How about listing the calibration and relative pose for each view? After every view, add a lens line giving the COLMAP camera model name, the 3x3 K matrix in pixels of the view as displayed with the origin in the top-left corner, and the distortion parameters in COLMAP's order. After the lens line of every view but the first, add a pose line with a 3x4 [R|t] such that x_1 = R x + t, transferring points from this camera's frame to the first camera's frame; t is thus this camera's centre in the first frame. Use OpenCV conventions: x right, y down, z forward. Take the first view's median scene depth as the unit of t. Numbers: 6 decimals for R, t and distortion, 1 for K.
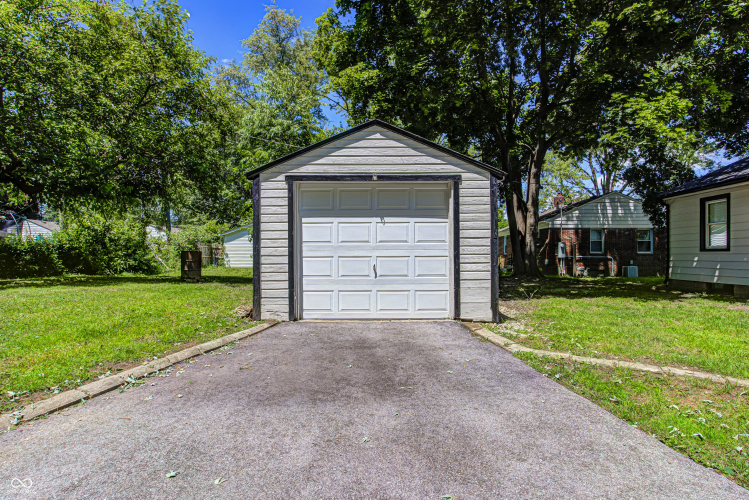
lens RADIAL K [[352.2, 0, 400.4], [0, 352.2, 264.1], [0, 0, 1]] dist [-0.014679, 0.000176]
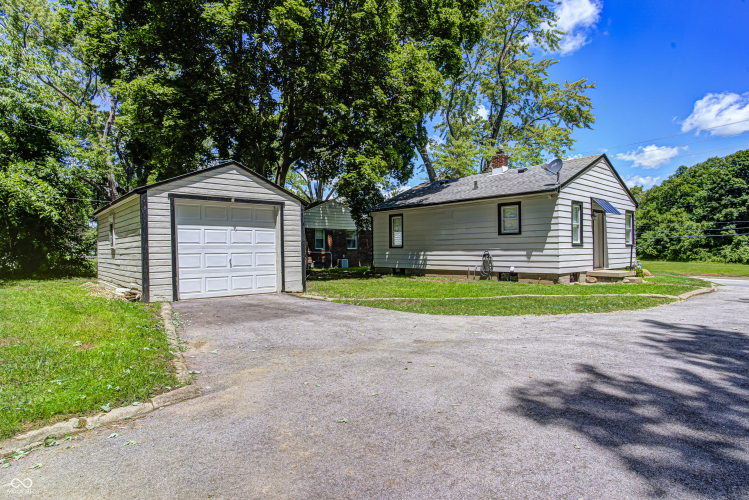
lens RADIAL K [[422.4, 0, 374.5], [0, 422.4, 250.0], [0, 0, 1]] dist [-0.002309, 0.000530]
pose [[0.759537, -0.003123, 0.650456, -0.748175], [0.020114, 0.999623, -0.018688, 0.010155], [-0.650153, 0.027277, 0.759314, -0.704302]]
